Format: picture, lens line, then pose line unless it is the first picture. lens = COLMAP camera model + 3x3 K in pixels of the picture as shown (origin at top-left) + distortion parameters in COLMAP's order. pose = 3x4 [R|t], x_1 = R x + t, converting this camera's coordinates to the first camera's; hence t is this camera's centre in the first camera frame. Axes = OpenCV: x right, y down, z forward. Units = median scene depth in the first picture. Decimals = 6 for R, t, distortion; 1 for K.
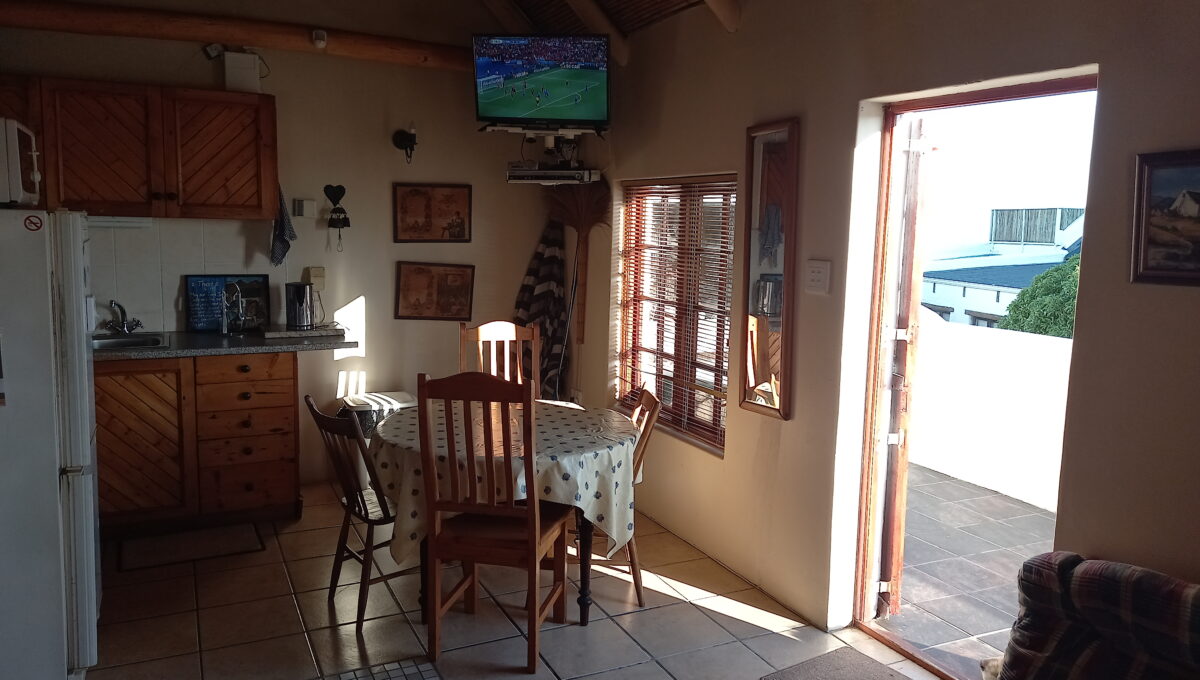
lens RADIAL K [[868.4, 0, 602.7], [0, 868.4, 327.0], [0, 0, 1]] dist [0.078902, -0.075712]
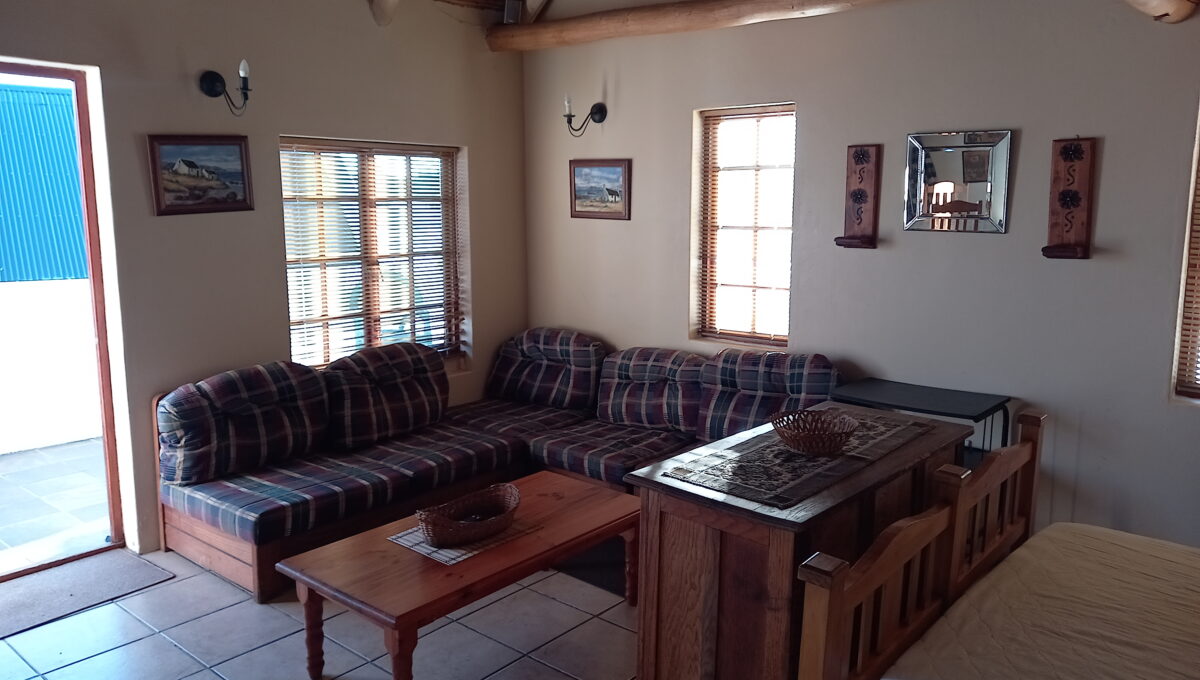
lens RADIAL K [[868.4, 0, 602.7], [0, 868.4, 327.0], [0, 0, 1]] dist [0.078902, -0.075712]
pose [[-0.396820, -0.148323, 0.905833, -0.590584], [0.113523, 0.971351, 0.208783, -0.046545], [-0.910849, 0.185682, -0.368614, 0.434265]]
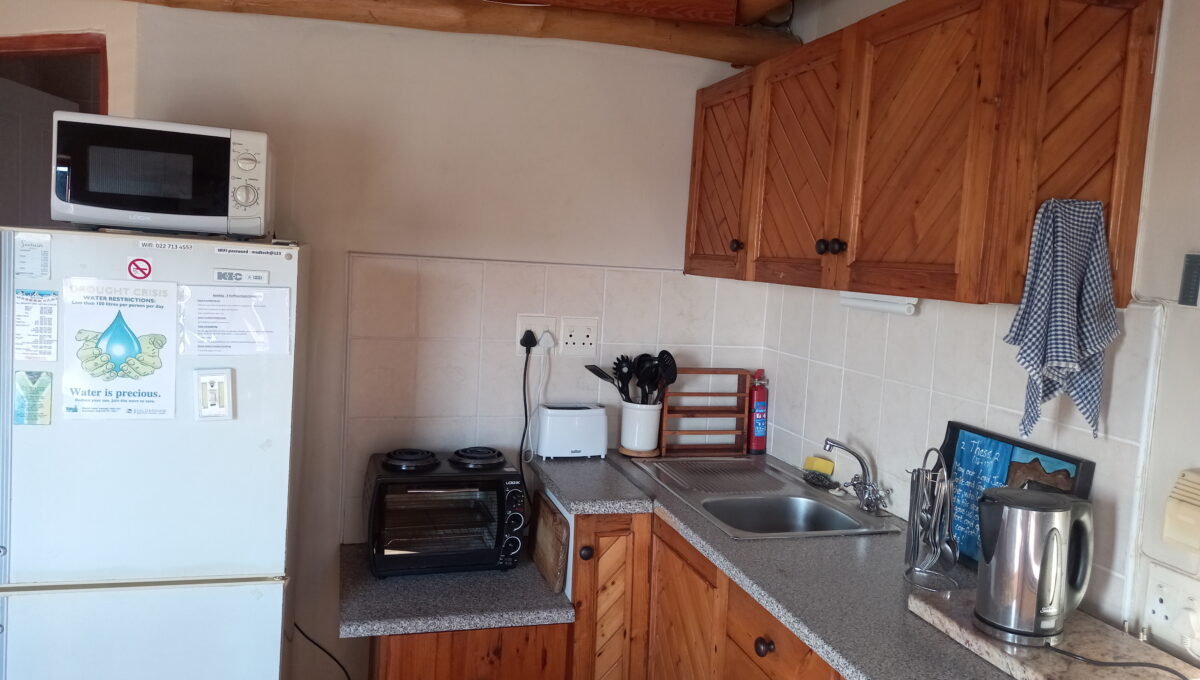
lens RADIAL K [[868.4, 0, 602.7], [0, 868.4, 327.0], [0, 0, 1]] dist [0.078902, -0.075712]
pose [[-0.167993, 0.048481, -0.984595, 0.005621], [-0.184693, 0.979556, 0.079745, -0.109395], [0.968332, 0.195245, -0.155604, 0.878652]]
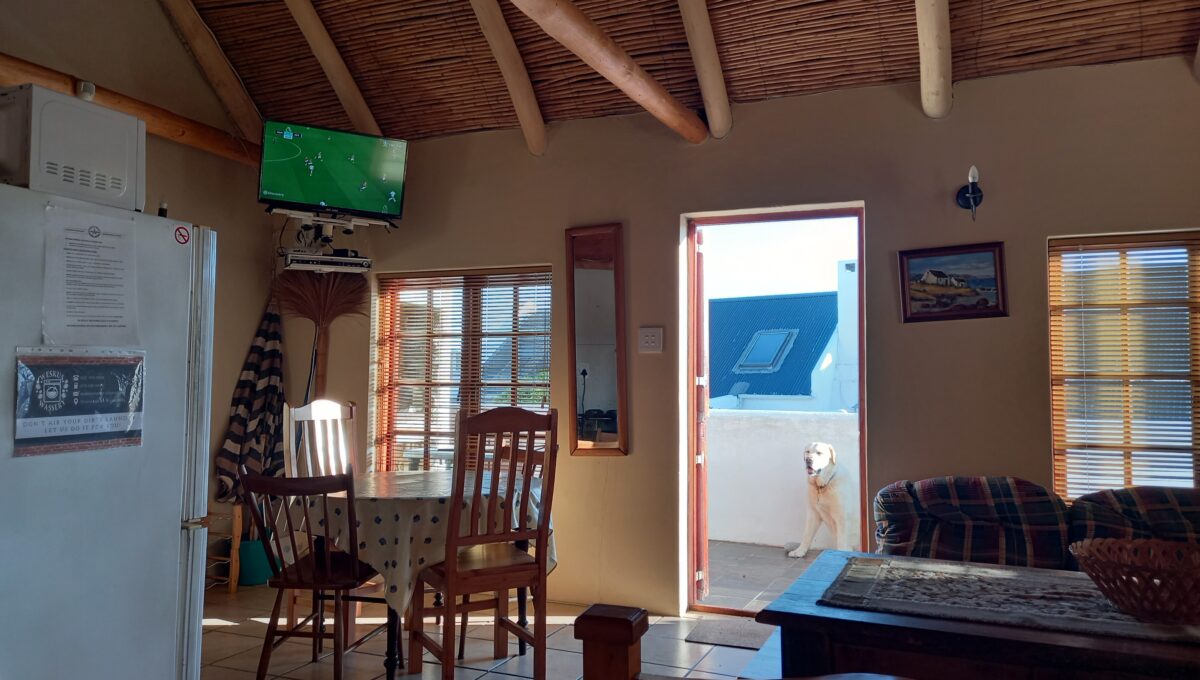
lens RADIAL K [[868.4, 0, 602.7], [0, 868.4, 327.0], [0, 0, 1]] dist [0.078902, -0.075712]
pose [[0.755790, 0.024020, 0.654373, -0.487934], [0.090815, 0.985824, -0.141077, 0.074224], [-0.648485, 0.166052, 0.742895, 0.044439]]
